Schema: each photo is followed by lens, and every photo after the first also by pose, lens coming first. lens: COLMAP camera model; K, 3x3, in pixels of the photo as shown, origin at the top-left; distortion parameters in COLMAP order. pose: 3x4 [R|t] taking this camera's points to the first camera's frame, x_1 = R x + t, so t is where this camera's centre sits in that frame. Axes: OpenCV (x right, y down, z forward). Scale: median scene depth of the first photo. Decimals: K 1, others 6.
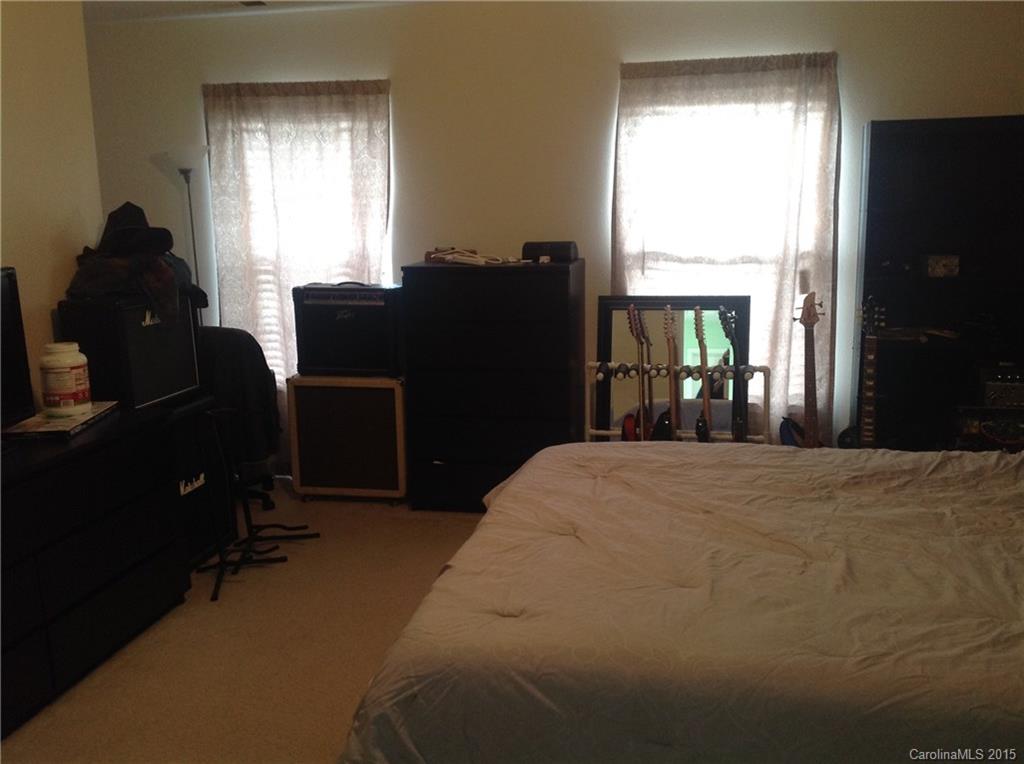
lens RADIAL K [[957.9, 0, 512.0], [0, 957.9, 382.0], [0, 0, 1]] dist [0.095540, -0.176598]
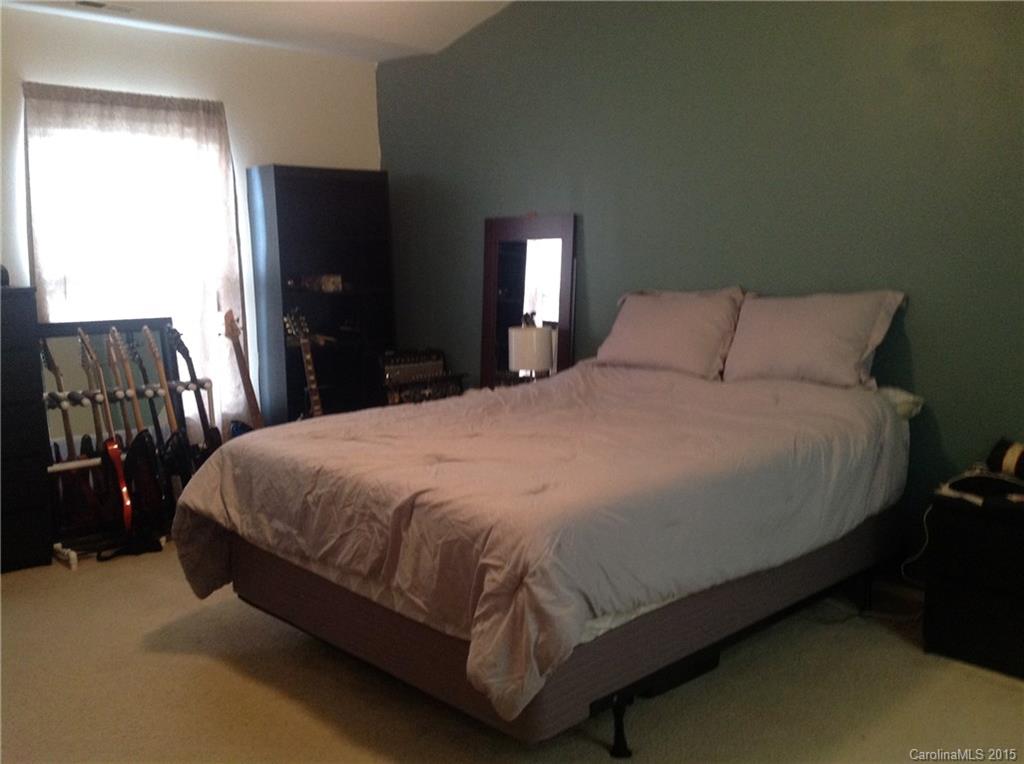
lens RADIAL K [[957.9, 0, 512.0], [0, 957.9, 382.0], [0, 0, 1]] dist [0.095540, -0.176598]
pose [[0.560332, -0.098882, 0.822345, -0.447306], [0.155408, 0.987766, 0.012881, 0.027511], [-0.813558, 0.120582, 0.568844, 0.098867]]
